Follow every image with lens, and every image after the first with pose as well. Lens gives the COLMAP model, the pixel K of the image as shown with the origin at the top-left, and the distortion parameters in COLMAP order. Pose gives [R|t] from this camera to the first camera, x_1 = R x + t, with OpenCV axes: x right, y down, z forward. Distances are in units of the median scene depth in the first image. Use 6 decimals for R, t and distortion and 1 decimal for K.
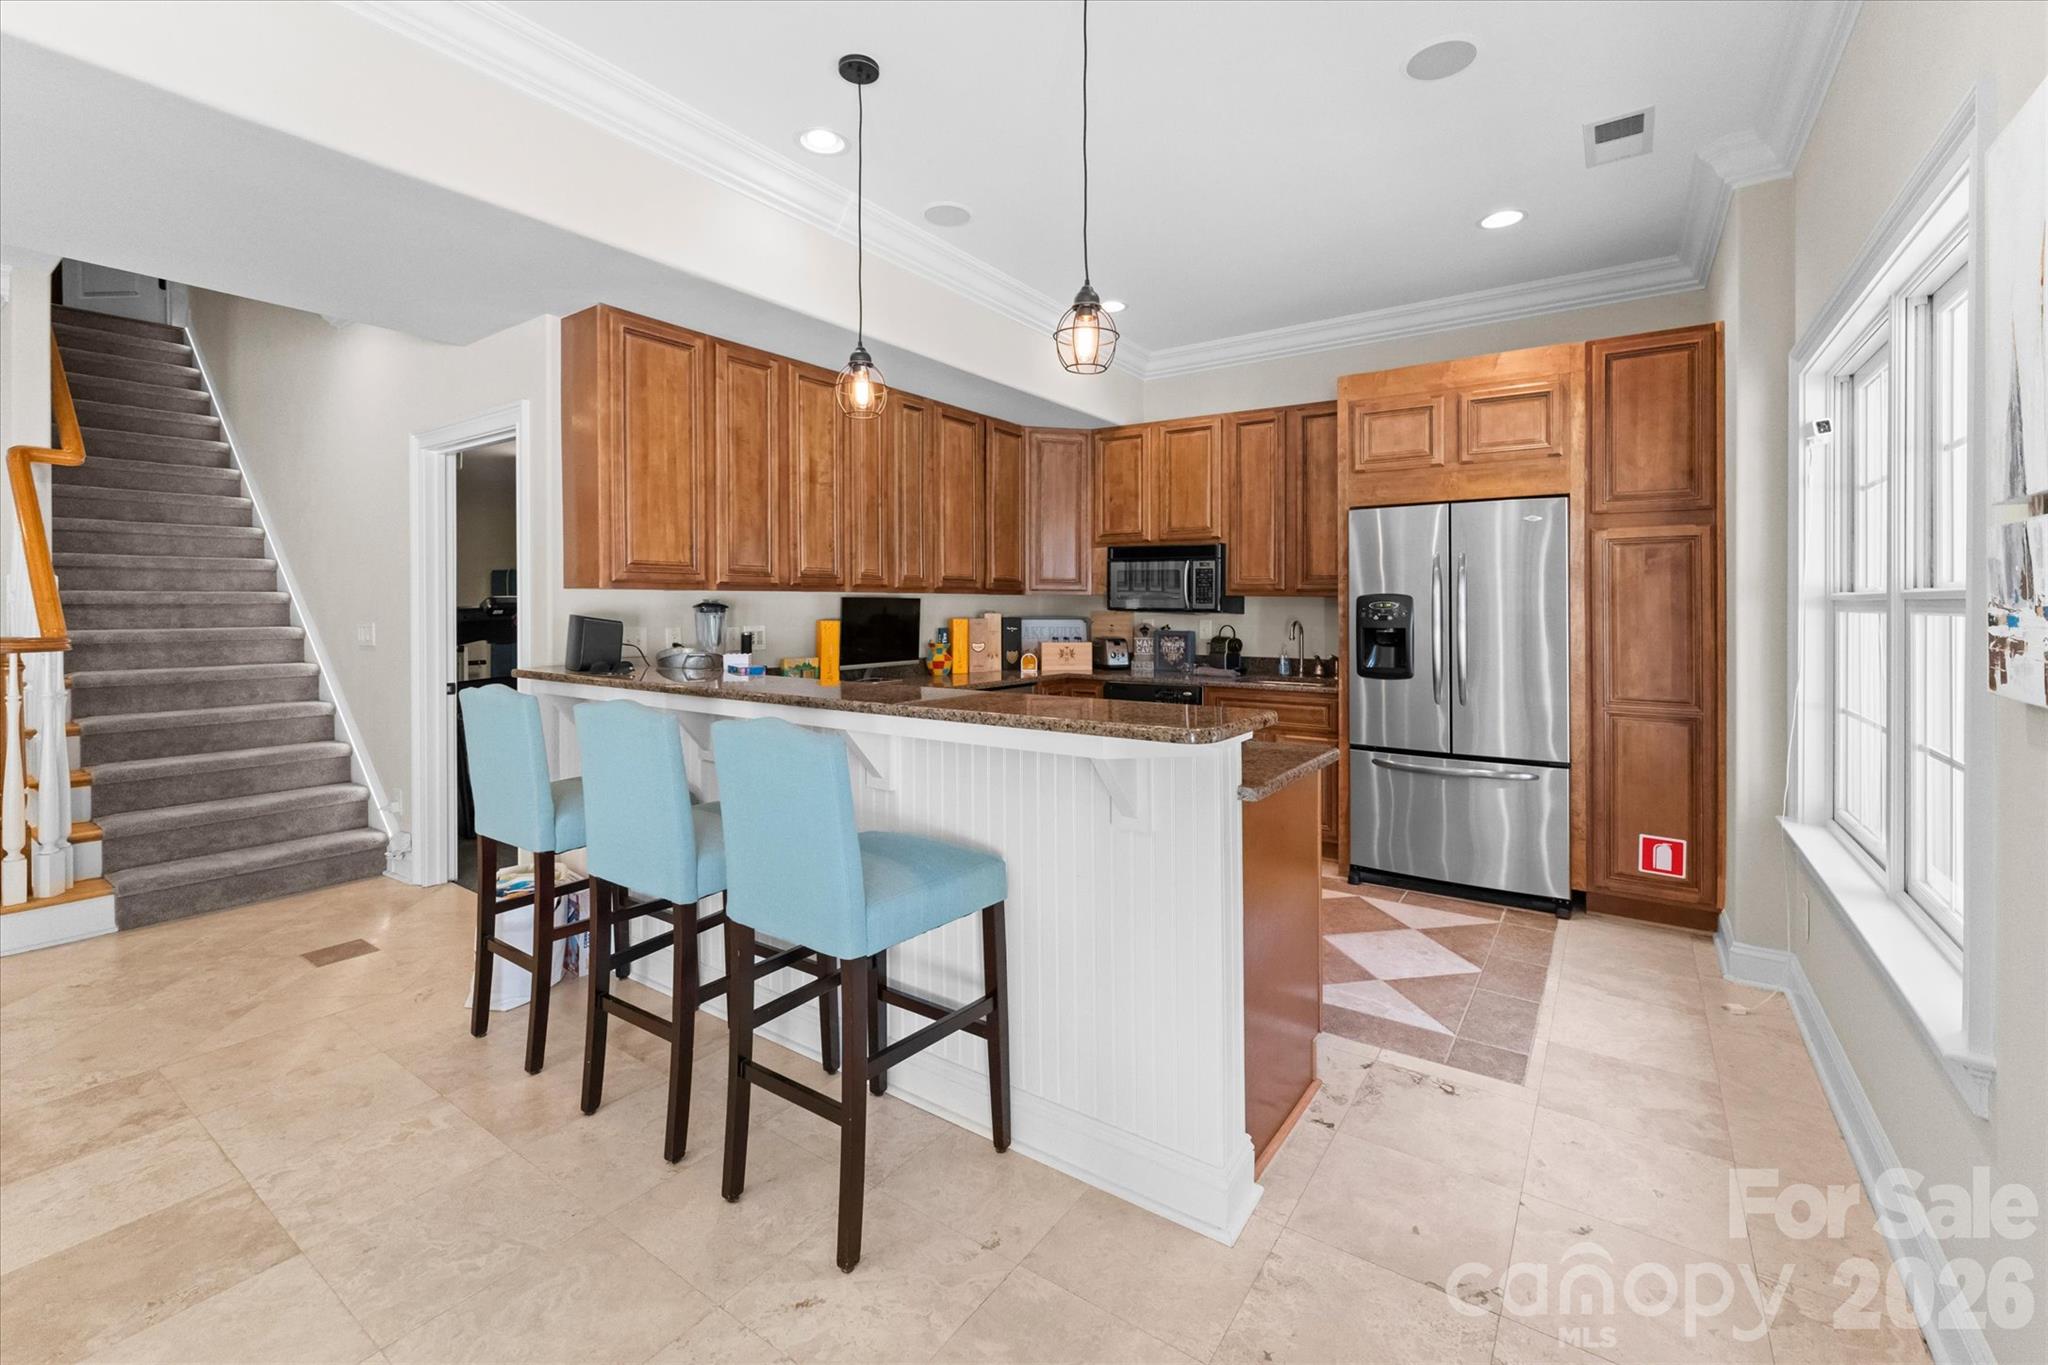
lens RADIAL K [[859.4, 0, 1045.9], [0, 859.4, 602.4], [0, 0, 1]] dist [-0.003279, 0.002395]
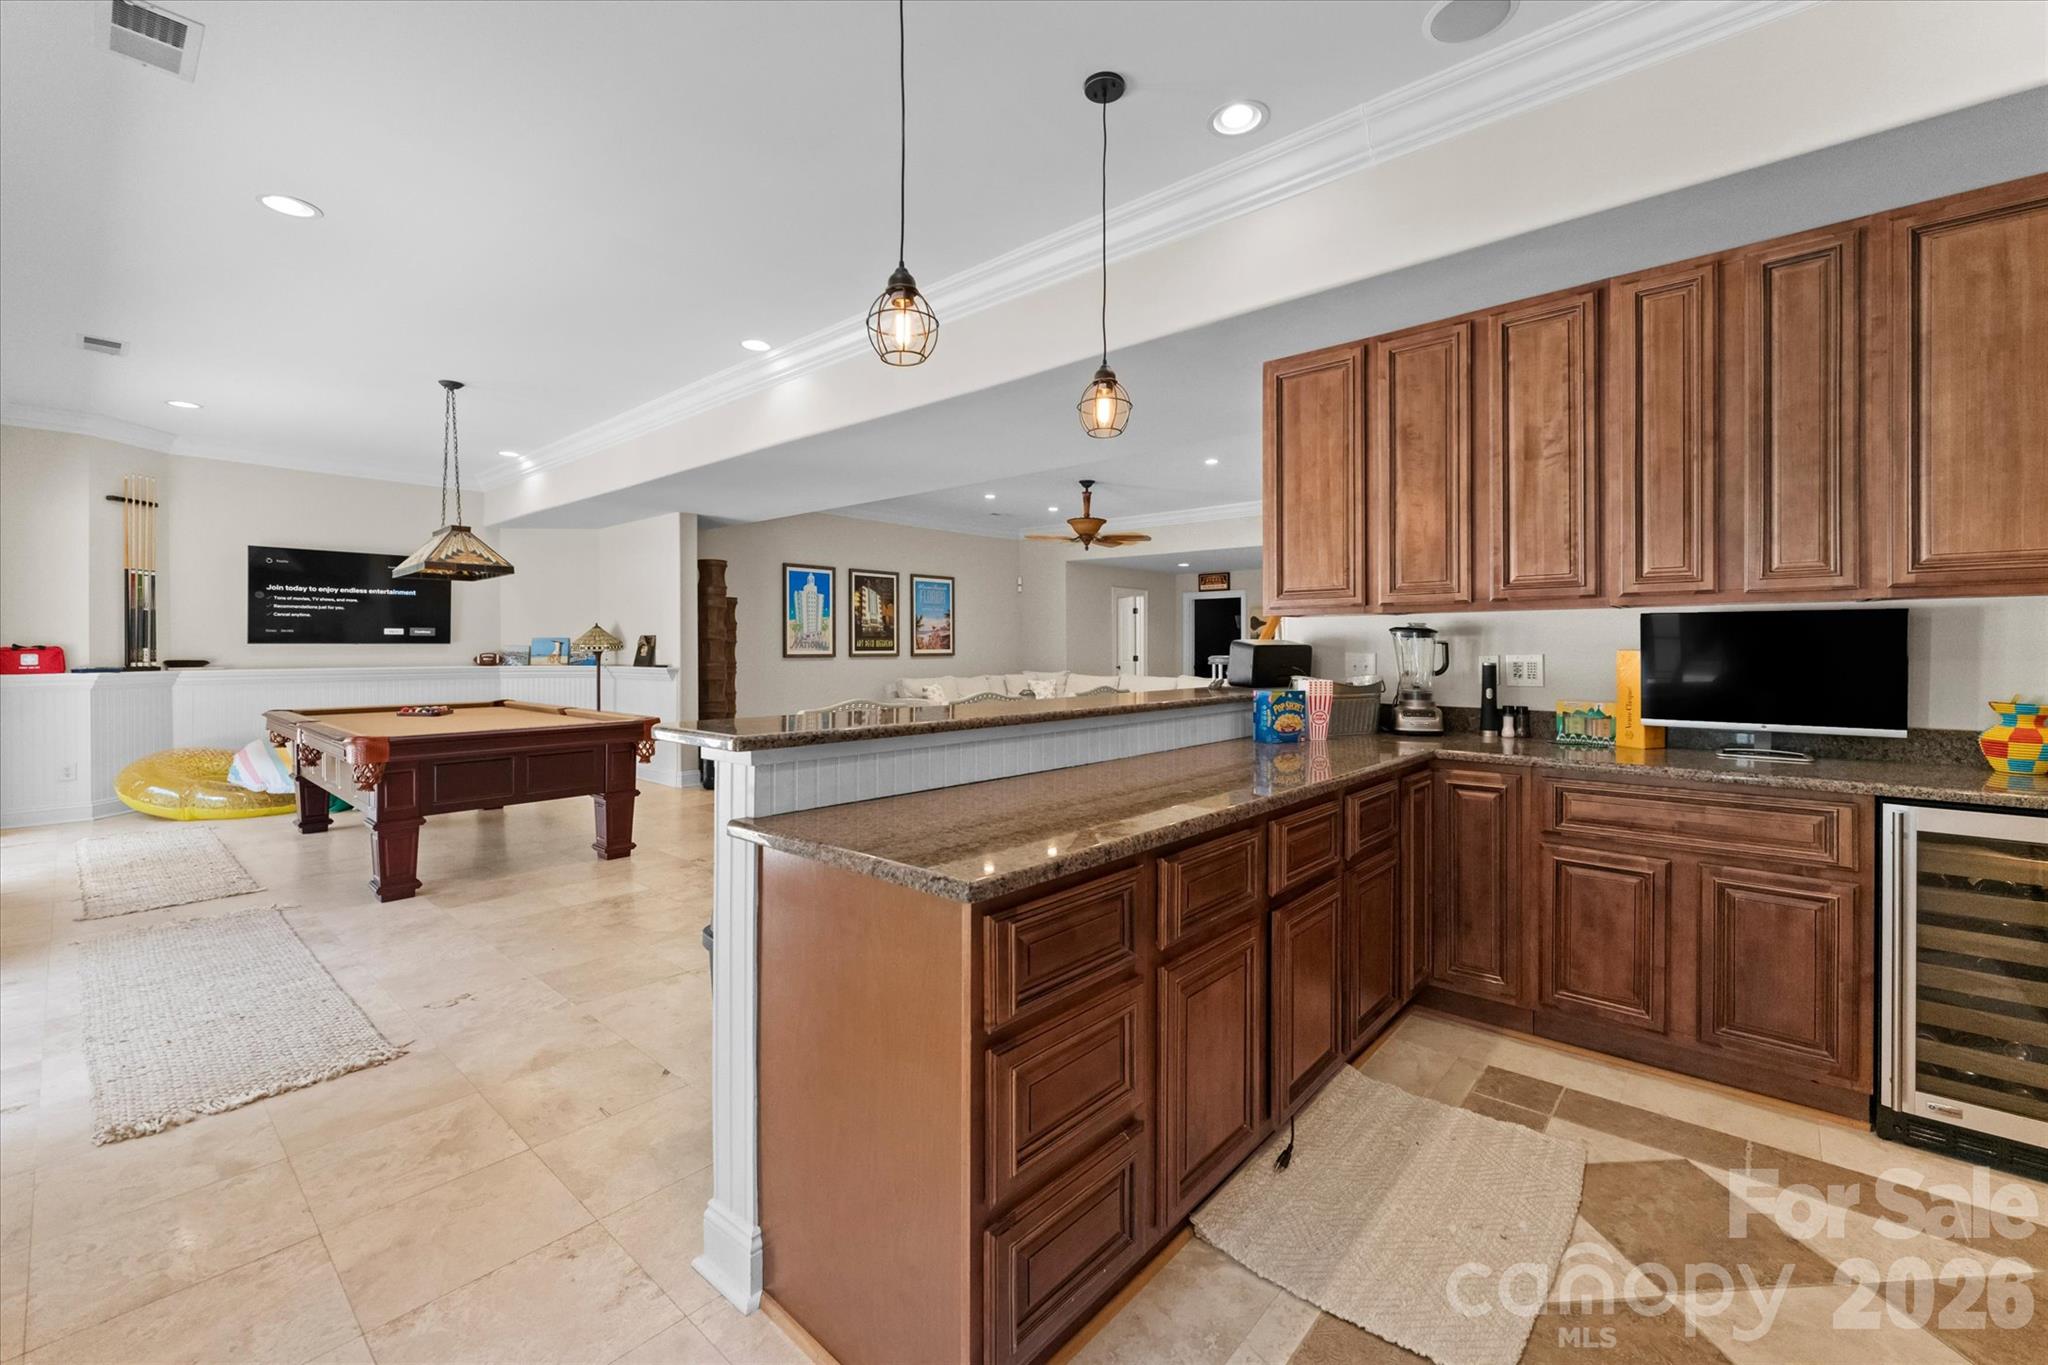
lens RADIAL K [[859.4, 0, 1038.7], [0, 859.4, 664.6], [0, 0, 1]] dist [-0.003279, 0.002395]
pose [[-0.132436, 0.020790, -0.990973, 0.557935], [0.002724, 0.999784, 0.020611, 0.021424], [0.991188, 0.000030, -0.132464, 0.737294]]
